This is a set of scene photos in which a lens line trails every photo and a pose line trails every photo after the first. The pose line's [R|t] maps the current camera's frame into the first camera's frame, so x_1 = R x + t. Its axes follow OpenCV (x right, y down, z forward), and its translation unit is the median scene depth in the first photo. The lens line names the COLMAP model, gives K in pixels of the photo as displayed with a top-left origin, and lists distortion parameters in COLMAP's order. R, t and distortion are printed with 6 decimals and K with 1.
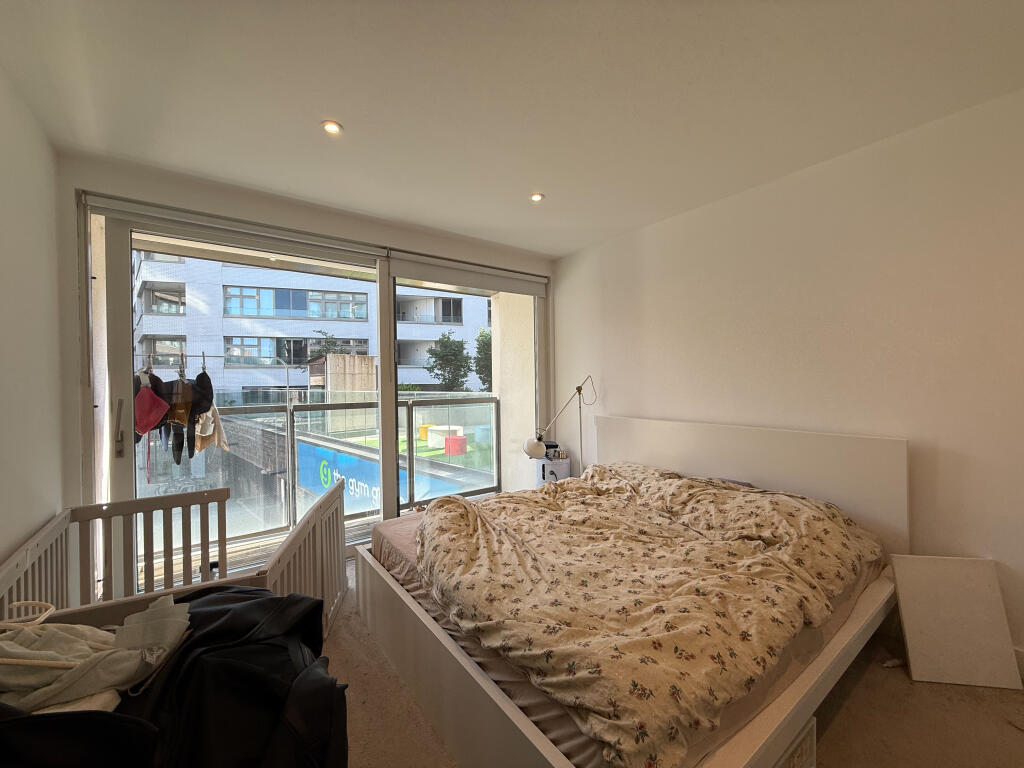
lens RADIAL K [[408.1, 0, 512.0], [0, 408.1, 384.0], [0, 0, 1]] dist [-0.000167, 0.000057]
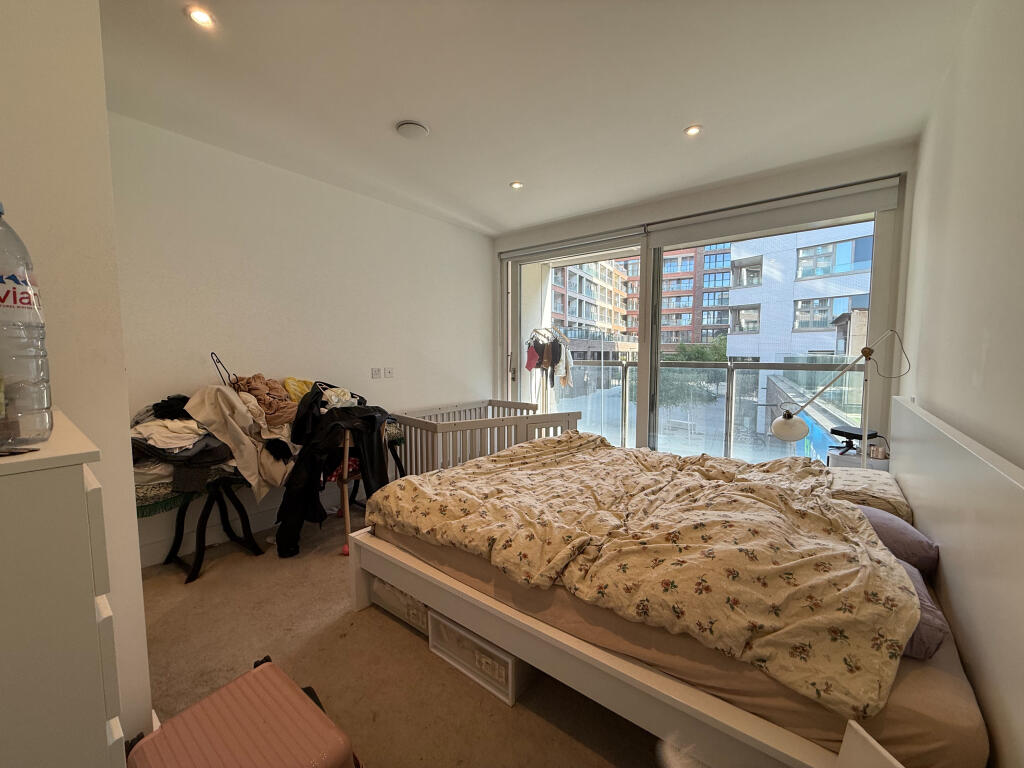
lens RADIAL K [[408.1, 0, 512.0], [0, 408.1, 384.0], [0, 0, 1]] dist [-0.000167, 0.000057]
pose [[0.279654, 0.088043, -0.956056, 0.720846], [-0.005106, 0.995909, 0.090220, 0.009114], [0.960087, -0.020349, 0.278959, 0.312675]]
